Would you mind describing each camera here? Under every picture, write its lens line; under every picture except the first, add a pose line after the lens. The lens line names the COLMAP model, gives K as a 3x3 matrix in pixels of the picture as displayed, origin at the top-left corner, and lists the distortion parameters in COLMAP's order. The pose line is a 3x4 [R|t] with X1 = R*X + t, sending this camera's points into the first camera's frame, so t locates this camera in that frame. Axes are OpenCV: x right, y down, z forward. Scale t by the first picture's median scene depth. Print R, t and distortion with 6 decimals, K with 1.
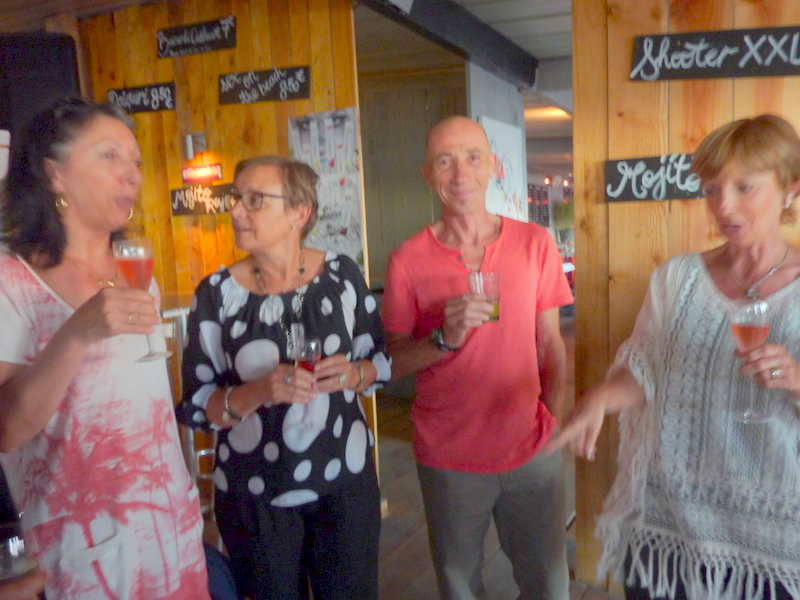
lens RADIAL K [[619.0, 0, 404.3], [0, 619.0, 297.9], [0, 0, 1]] dist [-0.029824, -0.001317]
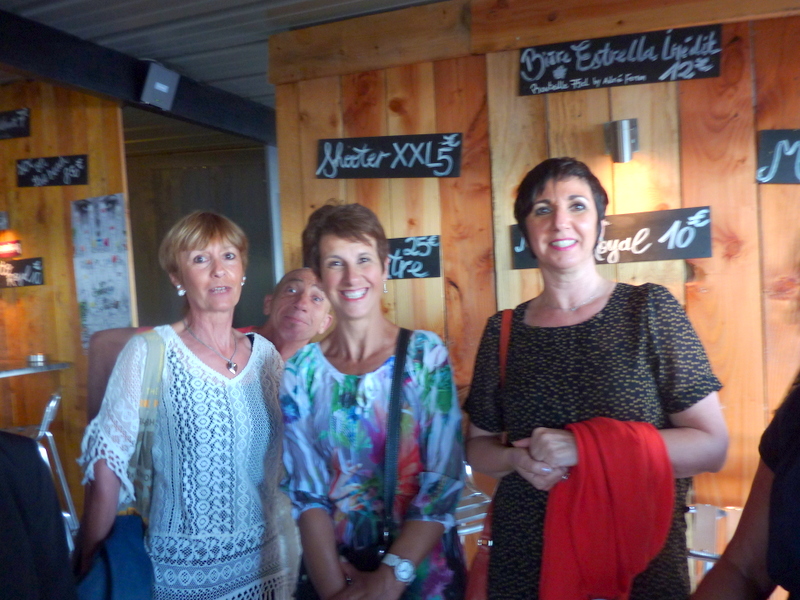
lens RADIAL K [[628.7, 0, 400.0], [0, 628.7, 300.0], [0, 0, 1]] dist [-0.003465, -0.026786]
pose [[0.998582, -0.016210, 0.050702, 0.349400], [0.019669, 0.997459, -0.068471, -0.030874], [-0.049464, 0.069371, 0.996364, -0.127306]]
